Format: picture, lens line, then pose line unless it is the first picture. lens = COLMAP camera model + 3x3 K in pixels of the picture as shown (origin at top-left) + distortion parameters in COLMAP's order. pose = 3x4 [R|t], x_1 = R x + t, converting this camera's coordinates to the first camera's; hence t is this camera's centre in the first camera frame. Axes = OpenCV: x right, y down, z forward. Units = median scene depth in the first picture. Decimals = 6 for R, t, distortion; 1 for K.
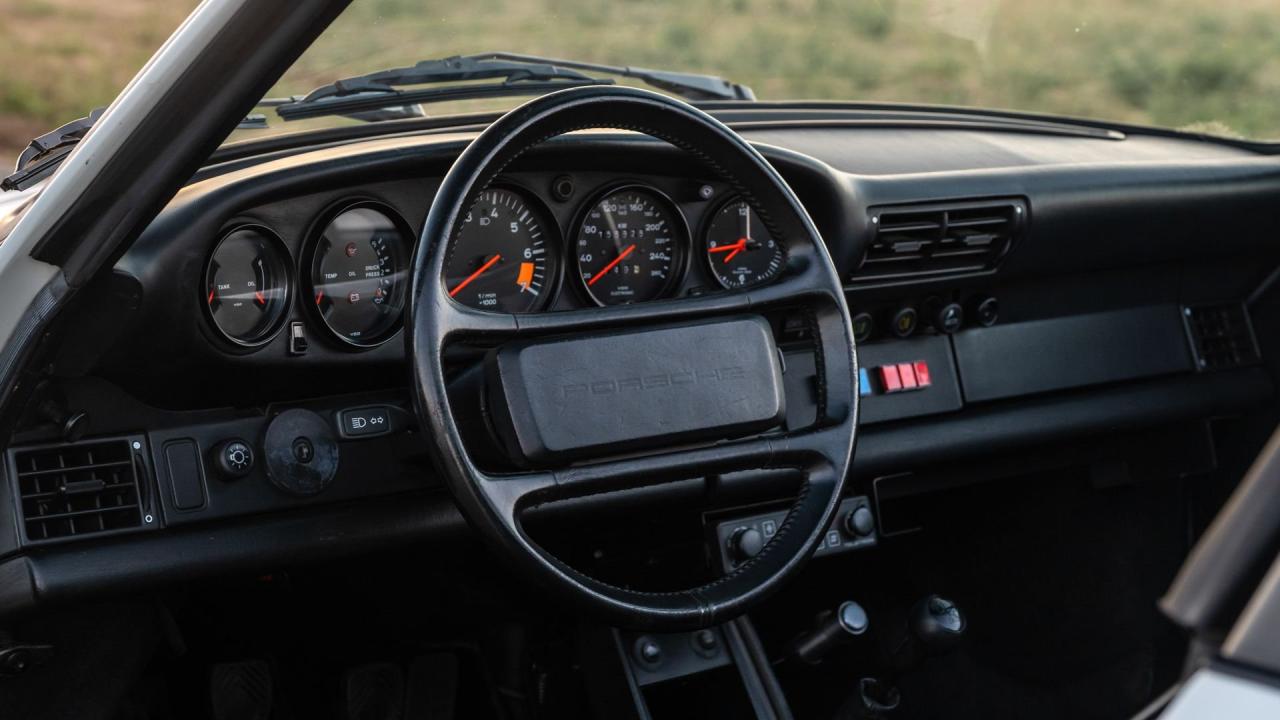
lens RADIAL K [[2544.6, 0, 640.0], [0, 2544.6, 360.0], [0, 0, 1]] dist [-0.017227, 0.003378]
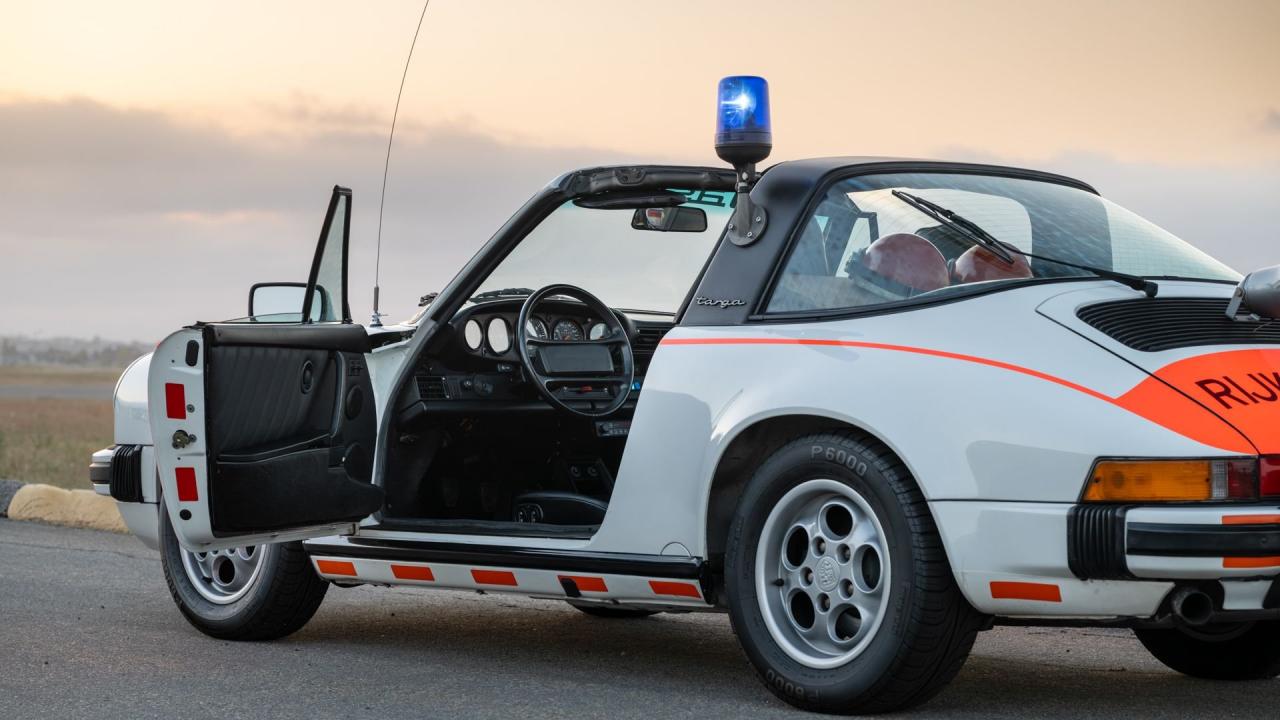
lens RADIAL K [[3721.8, 0, 640.0], [0, 3721.8, 360.0], [0, 0, 1]] dist [-0.074172, 1.511628]
pose [[0.997825, -0.027384, 0.059956, -0.217603], [0.038482, 0.980519, -0.192615, 0.998645], [-0.053514, 0.194504, 0.979441, -4.100170]]
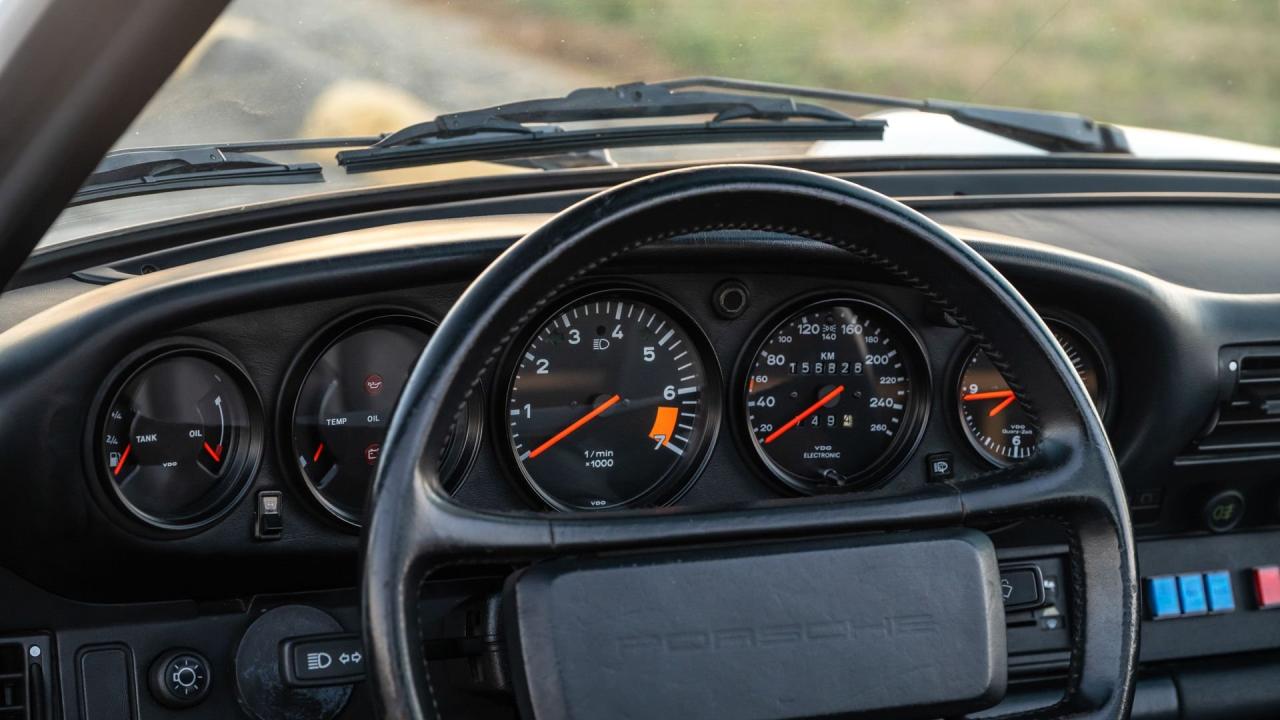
lens RADIAL K [[2749.1, 0, 640.0], [0, 2749.1, 360.0], [0, 0, 1]] dist [0.027056, -0.203152]
pose [[0.968320, 0.074516, -0.238336, 0.120698], [-0.068660, 0.997101, 0.032792, -0.073780], [0.240089, -0.015389, 0.970629, 0.292602]]
